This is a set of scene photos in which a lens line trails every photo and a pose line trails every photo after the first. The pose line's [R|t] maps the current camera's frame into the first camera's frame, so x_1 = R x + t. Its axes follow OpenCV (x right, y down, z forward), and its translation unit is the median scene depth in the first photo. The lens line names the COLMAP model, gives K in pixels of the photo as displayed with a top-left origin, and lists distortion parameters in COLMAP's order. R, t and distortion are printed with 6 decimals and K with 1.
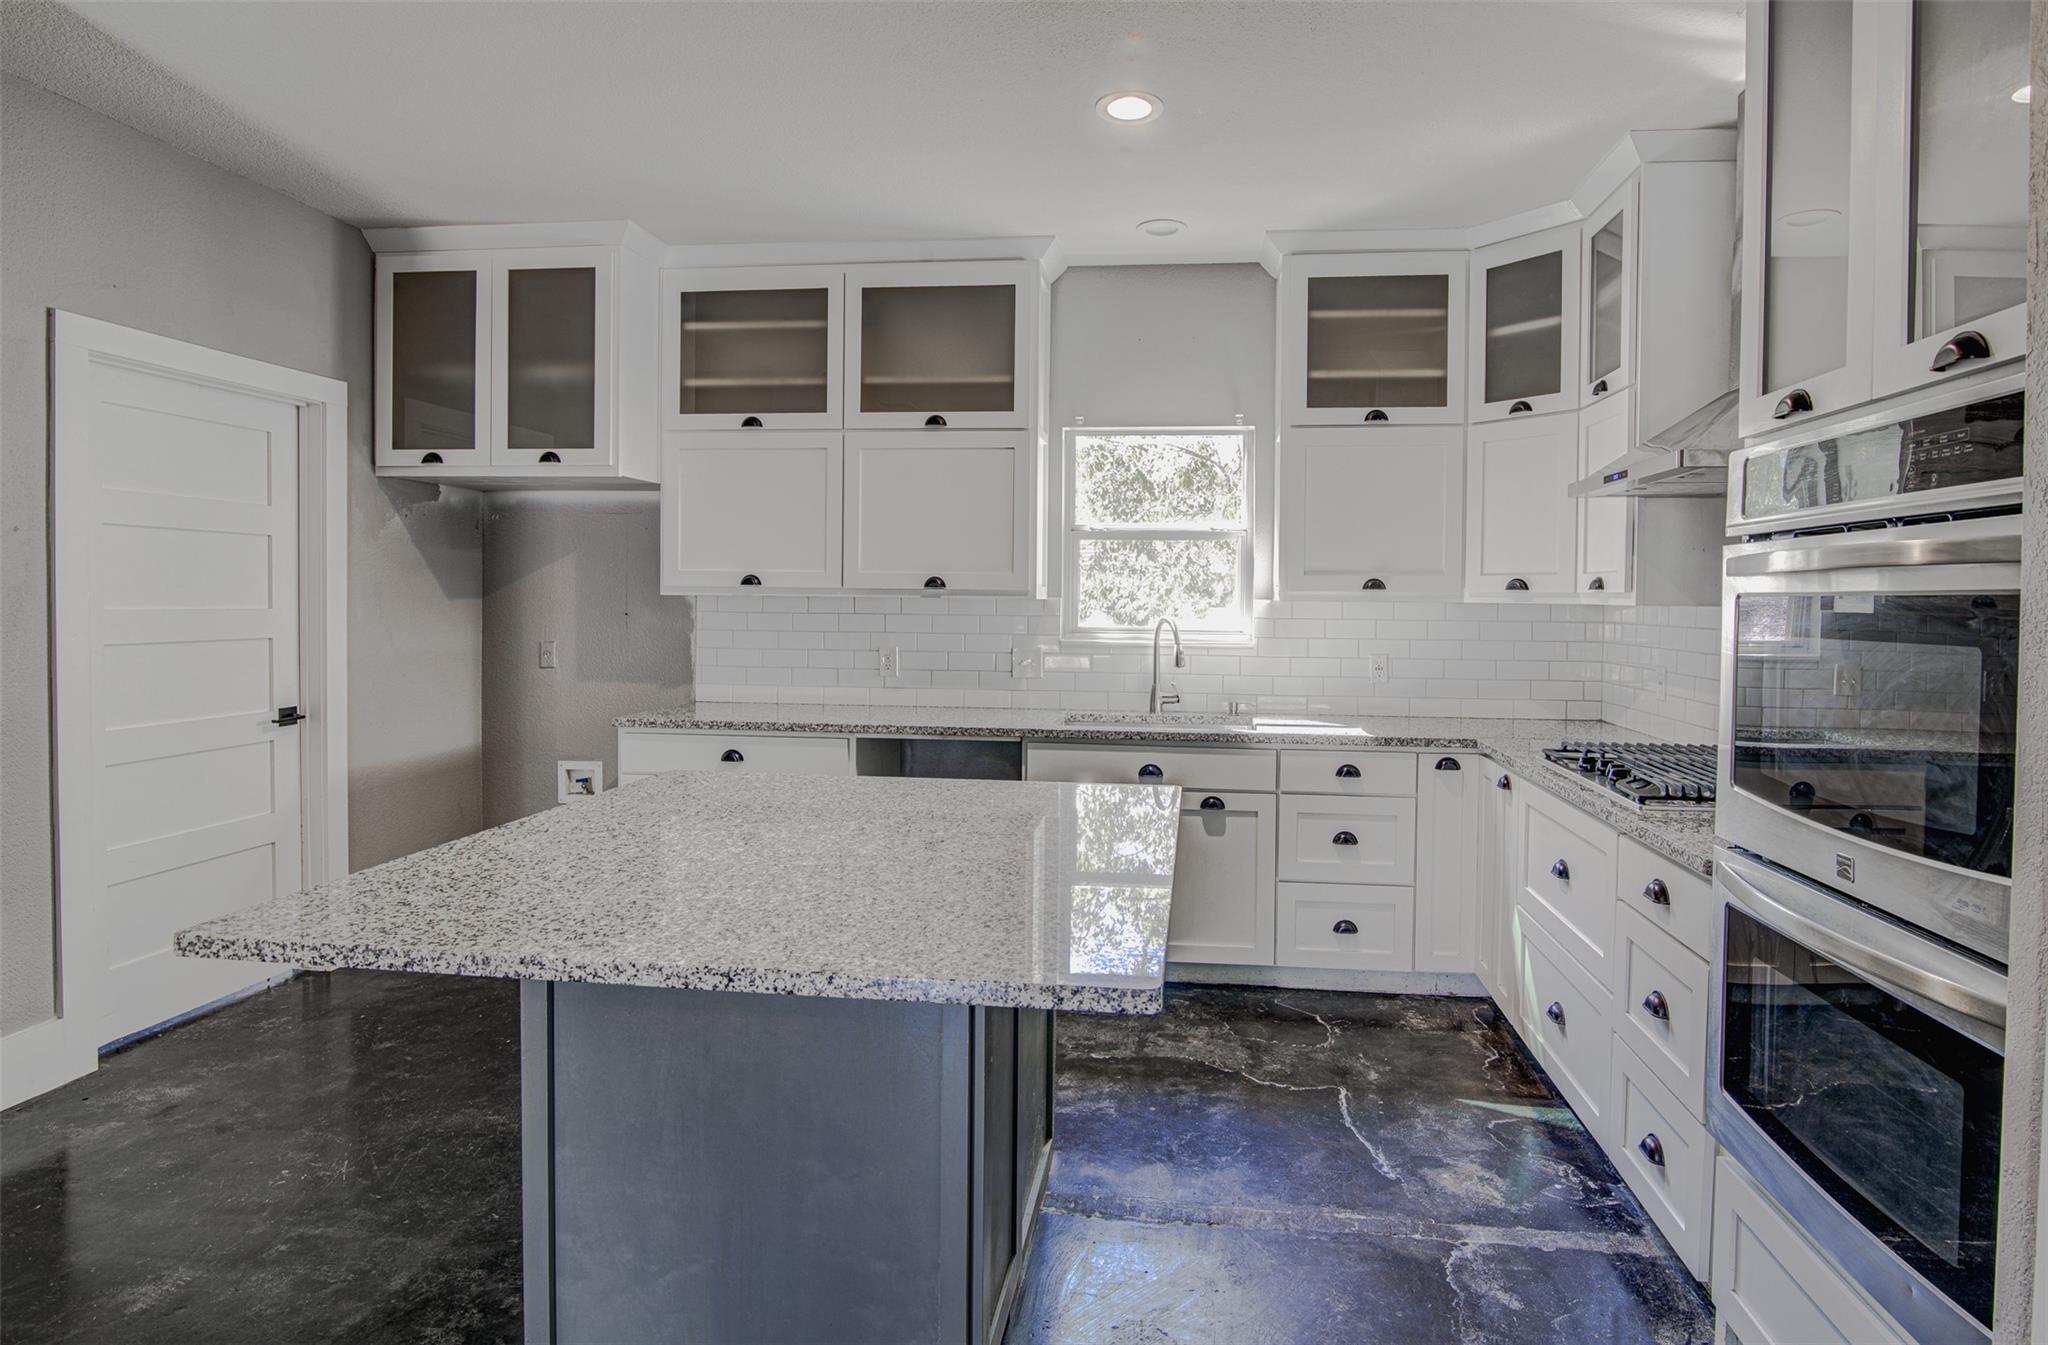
lens RADIAL K [[1037.2, 0, 1094.2], [0, 1037.2, 619.5], [0, 0, 1]] dist [-0.018349, -0.000457]
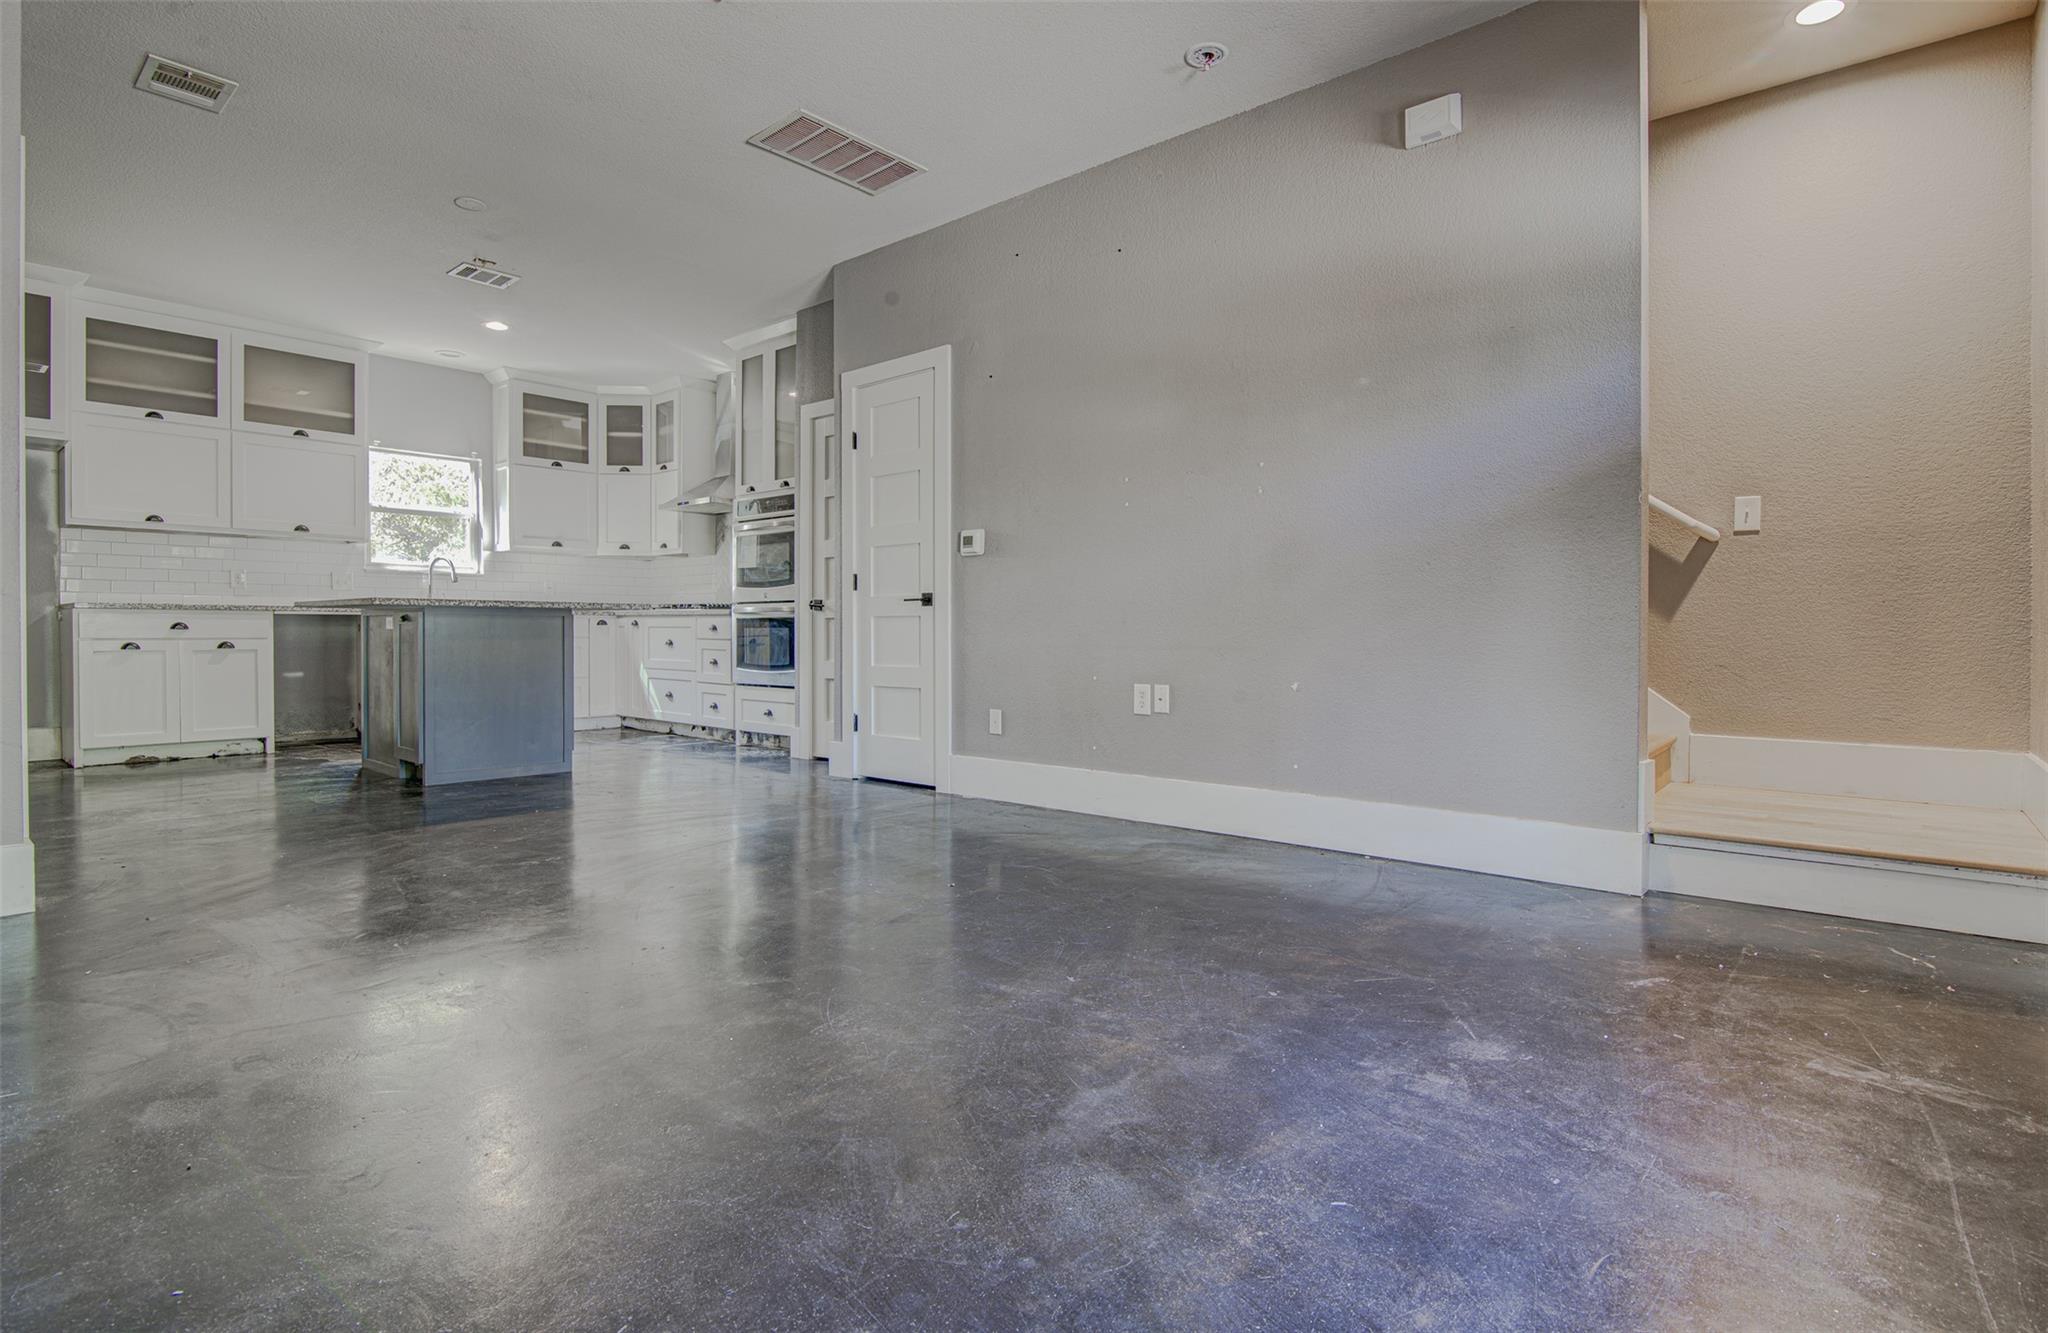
lens RADIAL K [[997.3, 0, 1027.5], [0, 997.3, 637.5], [0, 0, 1]] dist [0.000308, -0.007851]
pose [[0.572038, -0.015236, 0.820086, -0.851202], [0.022031, 0.999752, 0.003207, 0.171109], [-0.819931, 0.016233, 0.572232, -0.944530]]
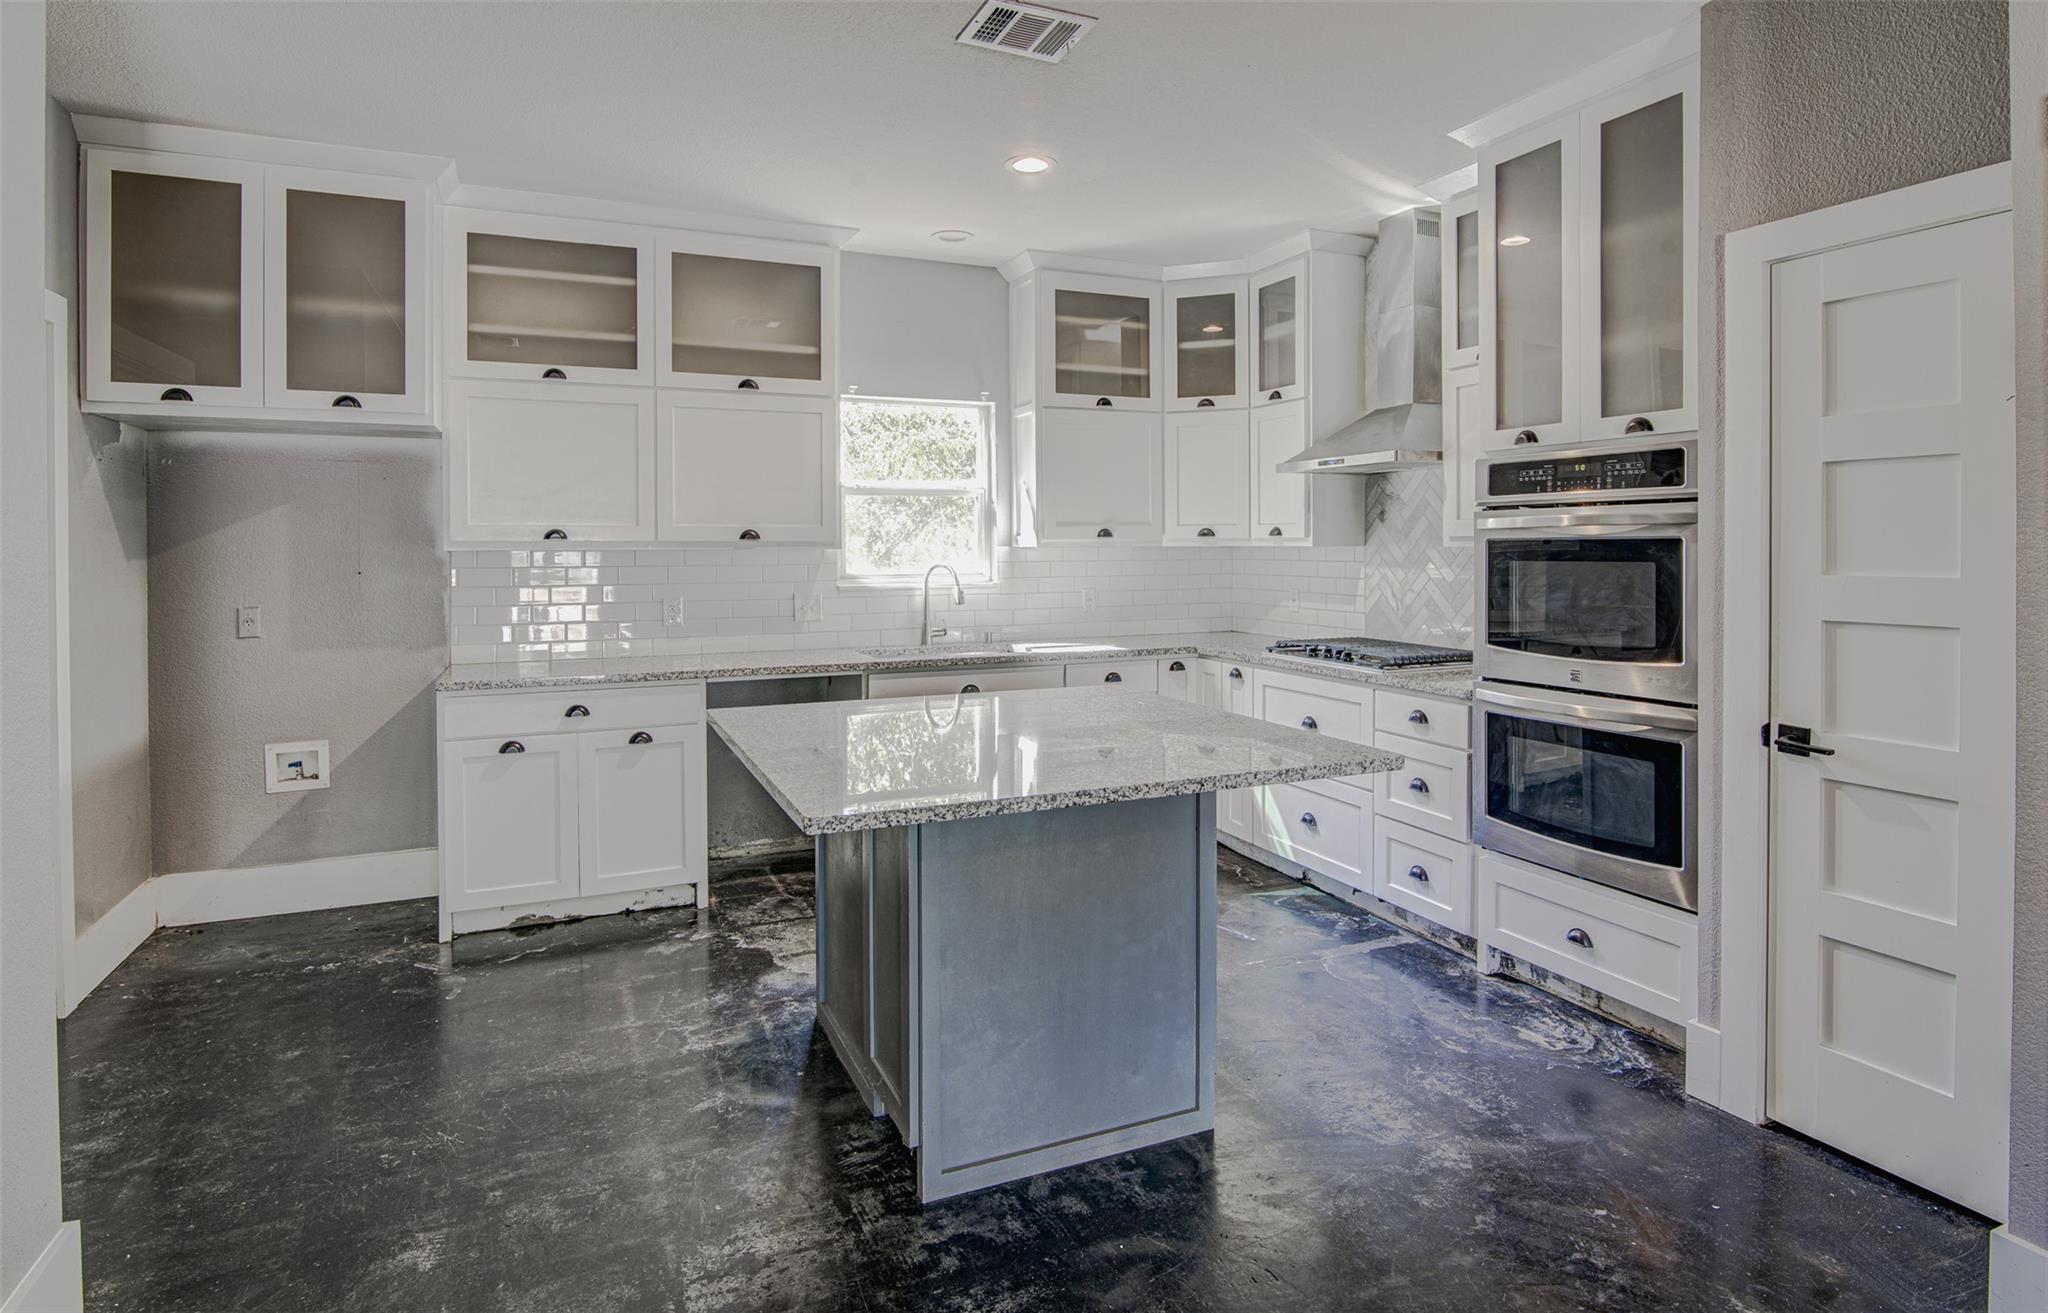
lens RADIAL K [[1078.6, 0, 1022.9], [0, 1078.6, 554.1], [0, 0, 1]] dist [-0.022608, 0.000324]
pose [[0.869326, -0.018541, 0.493891, -0.480845], [0.024161, 0.999696, -0.004999, -0.003615], [-0.493648, 0.016279, 0.869510, -0.112323]]
